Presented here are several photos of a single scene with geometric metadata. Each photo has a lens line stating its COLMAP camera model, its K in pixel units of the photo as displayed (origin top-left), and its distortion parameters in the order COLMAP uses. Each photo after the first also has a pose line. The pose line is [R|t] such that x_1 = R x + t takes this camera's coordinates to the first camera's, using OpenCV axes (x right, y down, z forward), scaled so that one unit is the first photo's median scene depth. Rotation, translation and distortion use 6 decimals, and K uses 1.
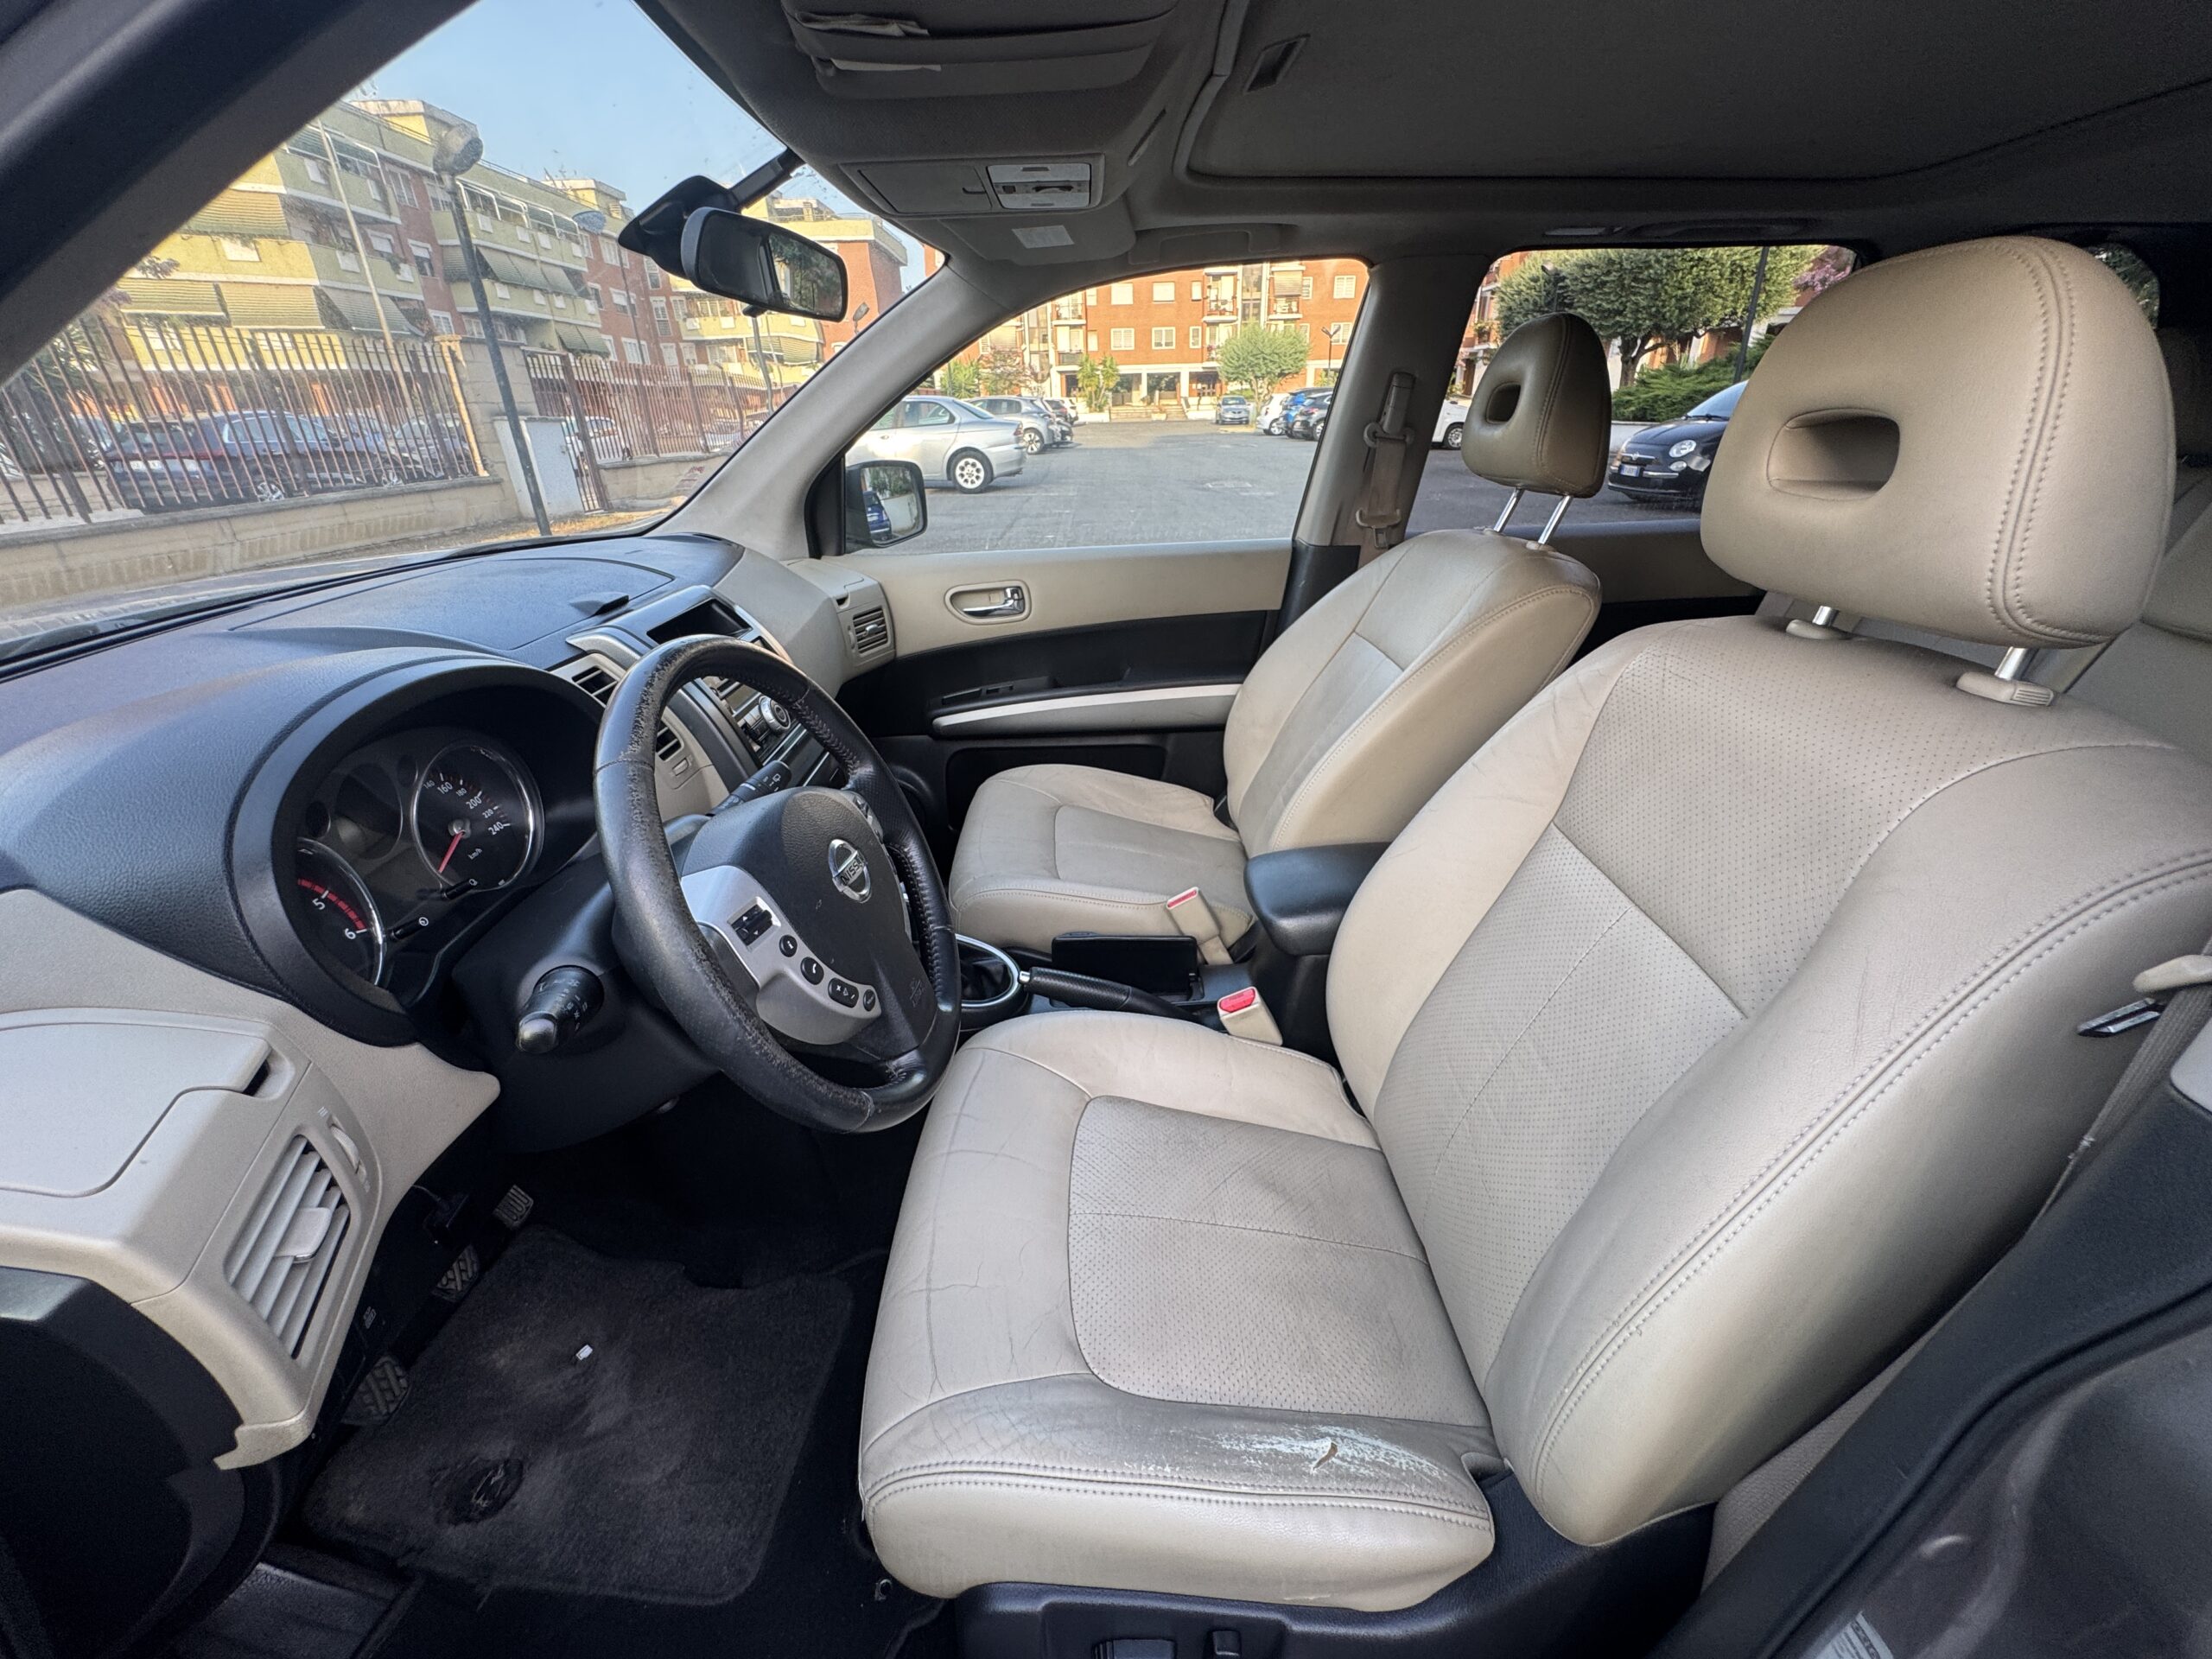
lens RADIAL K [[888.3, 0, 1100.9], [0, 888.3, 816.7], [0, 0, 1]] dist [-0.000915, -0.002498]
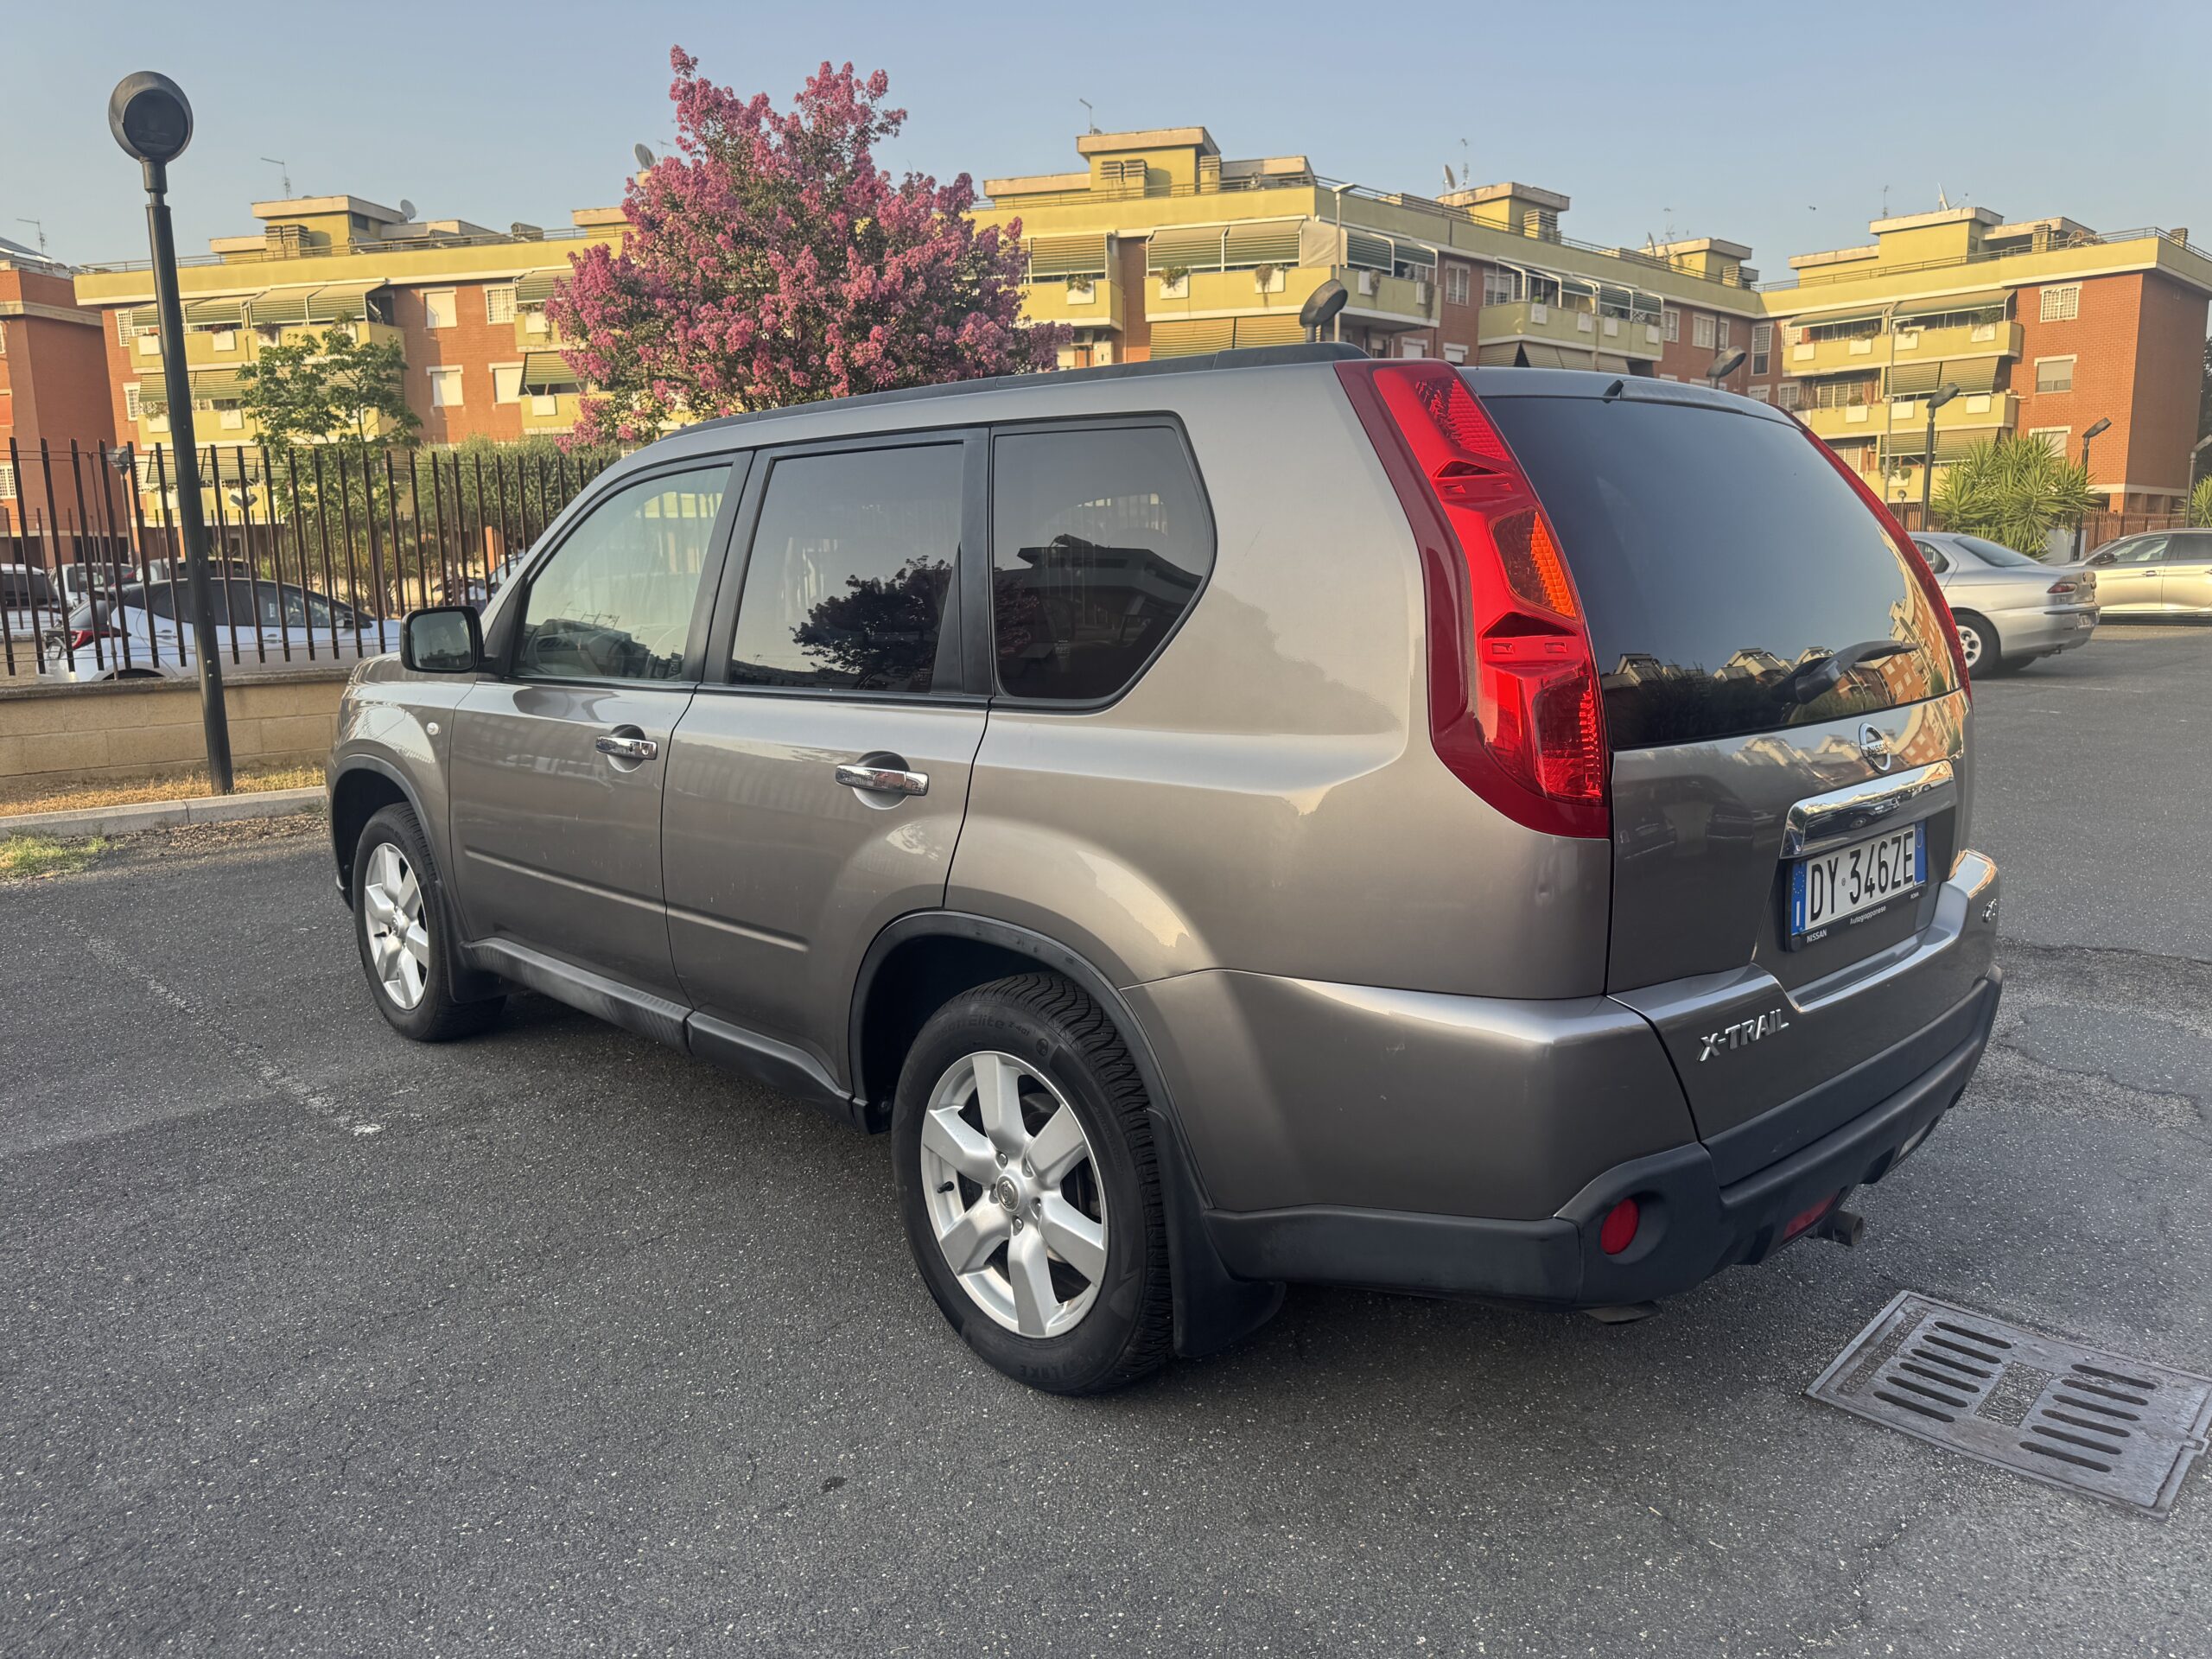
lens RADIAL K [[1593.1, 0, 1113.2], [0, 1593.1, 835.0], [0, 0, 1]] dist [0.025472, -0.037874]
pose [[0.678228, 0.138505, -0.721681, 0.097729], [-0.312241, 0.943331, -0.112397, 0.015199], [0.665216, 0.301569, 0.683040, -0.037747]]
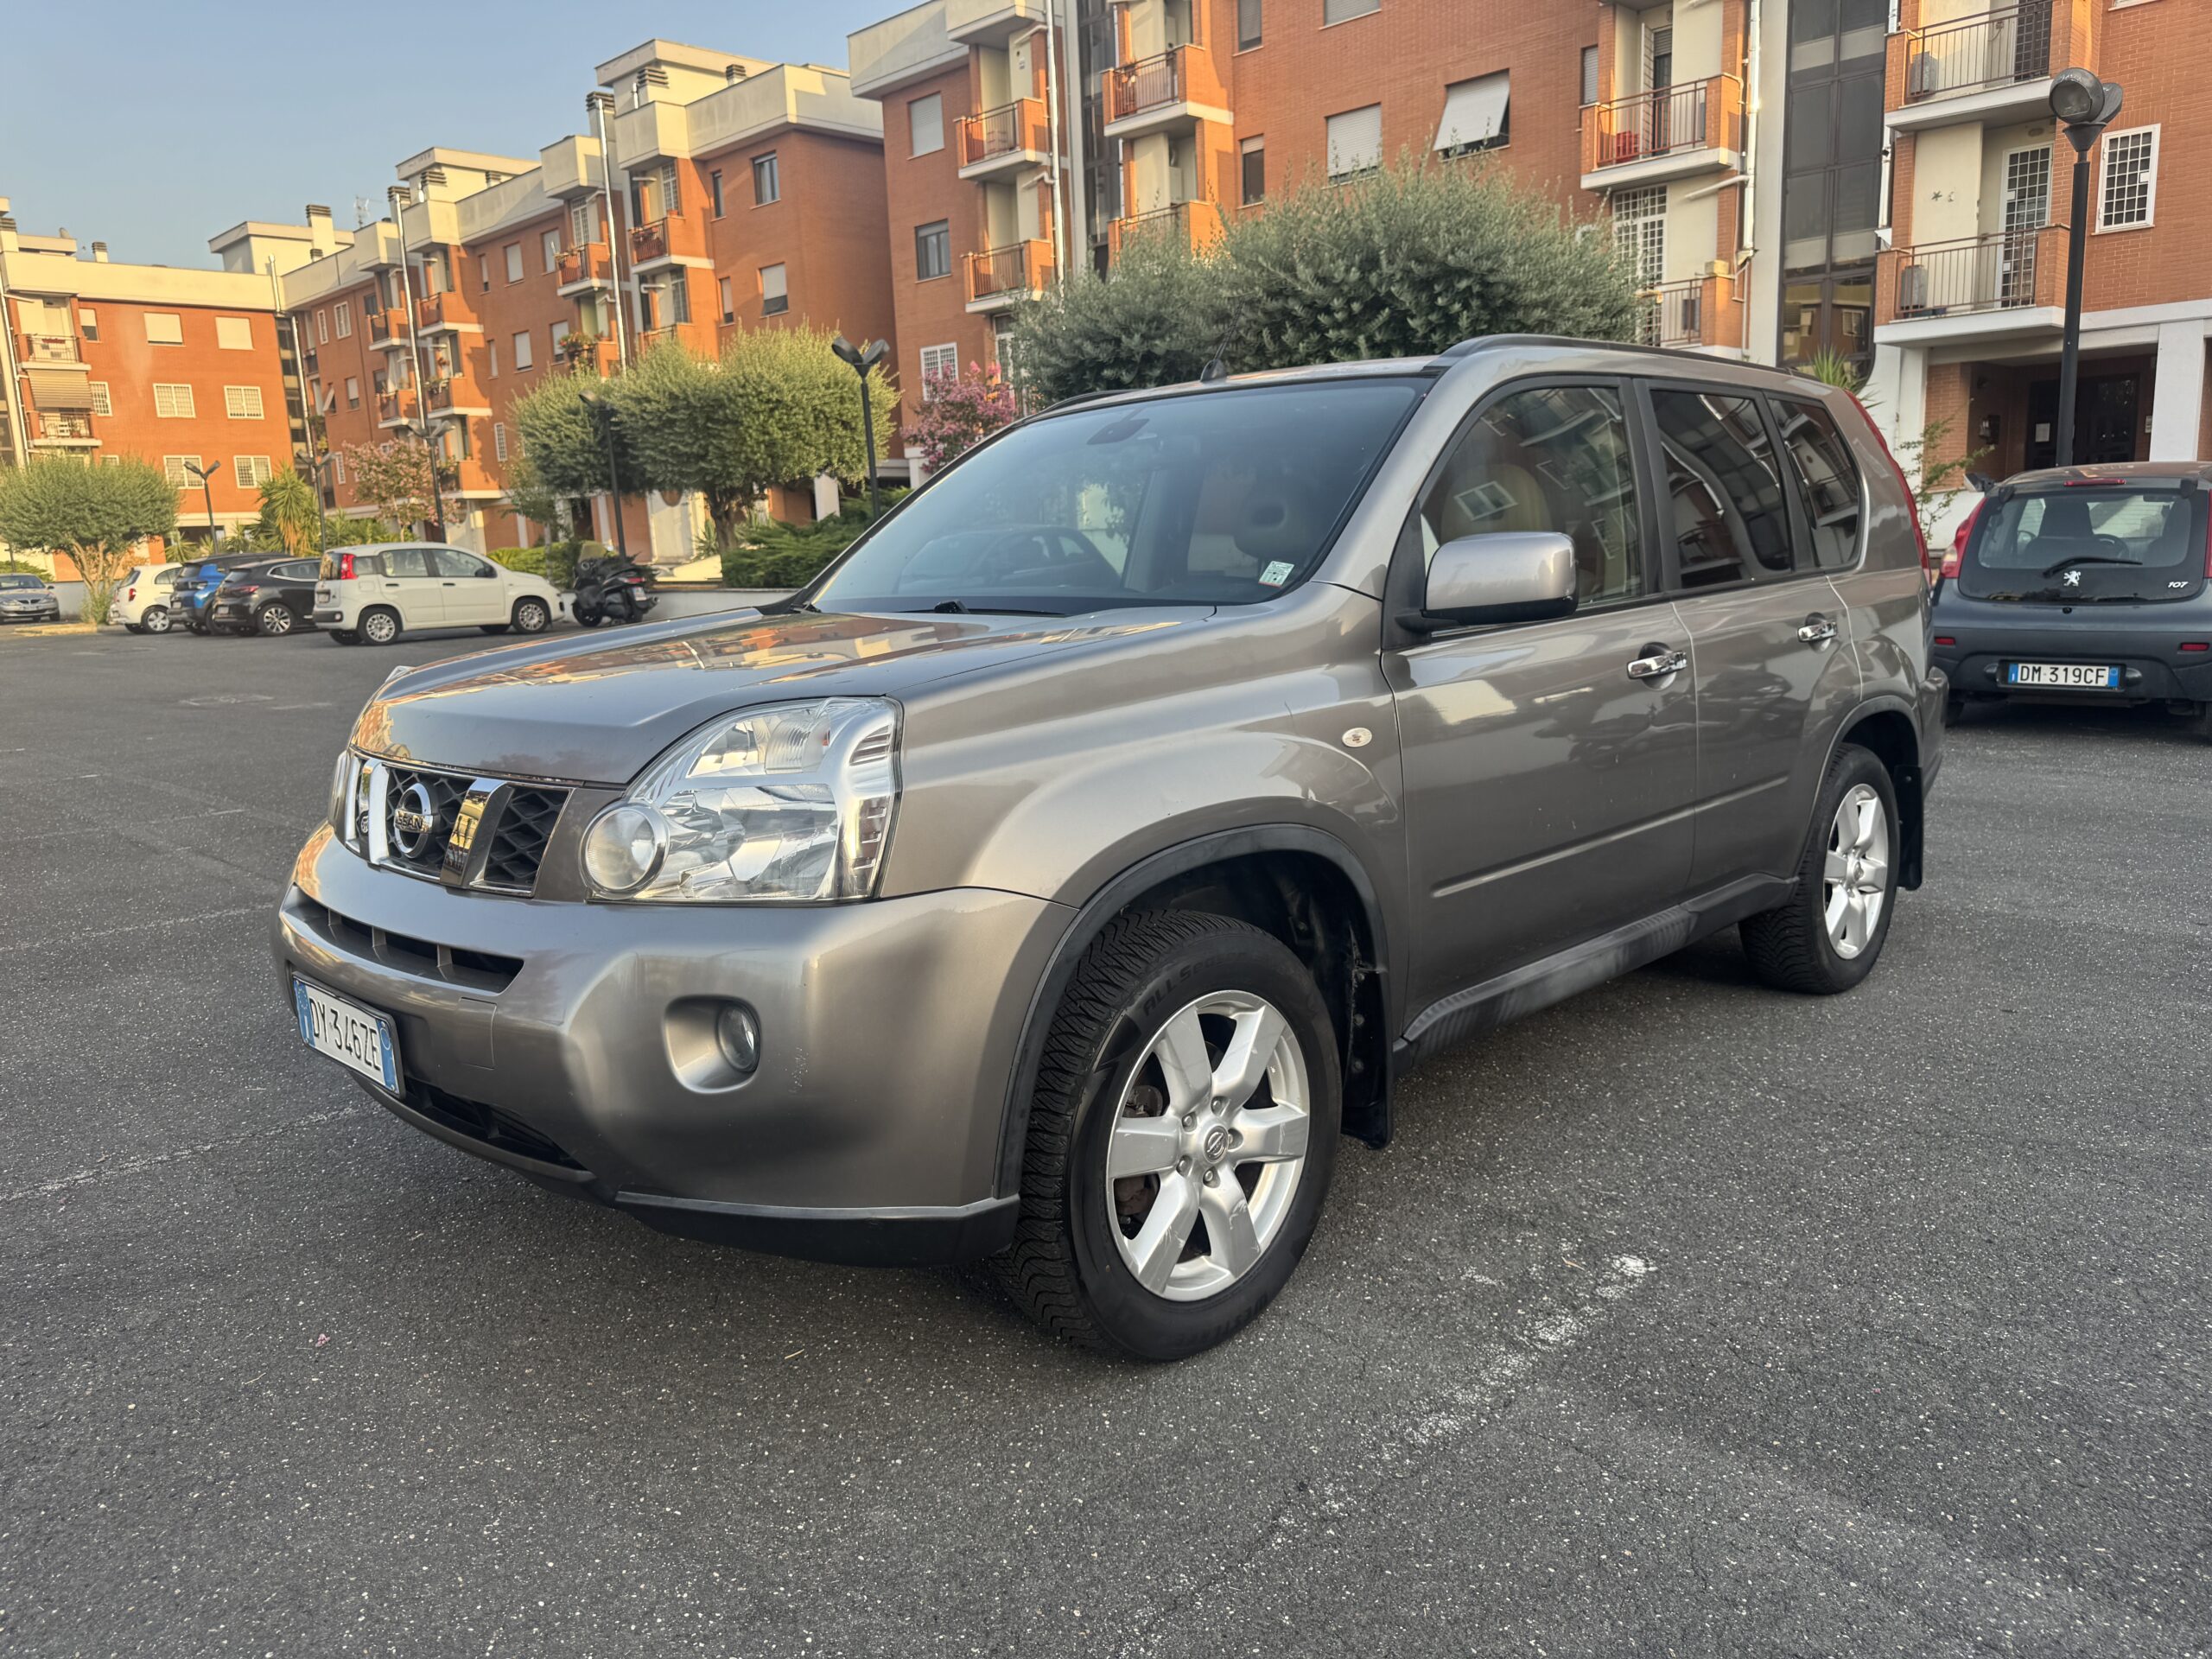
lens RADIAL K [[1593.1, 0, 1095.3], [0, 1593.1, 859.0], [0, 0, 1]] dist [0.025472, -0.037874]
pose [[0.707265, -0.138428, 0.693263, -0.082329], [0.316069, 0.939091, -0.134939, 0.021623], [-0.632358, 0.314557, 0.707939, -0.035377]]
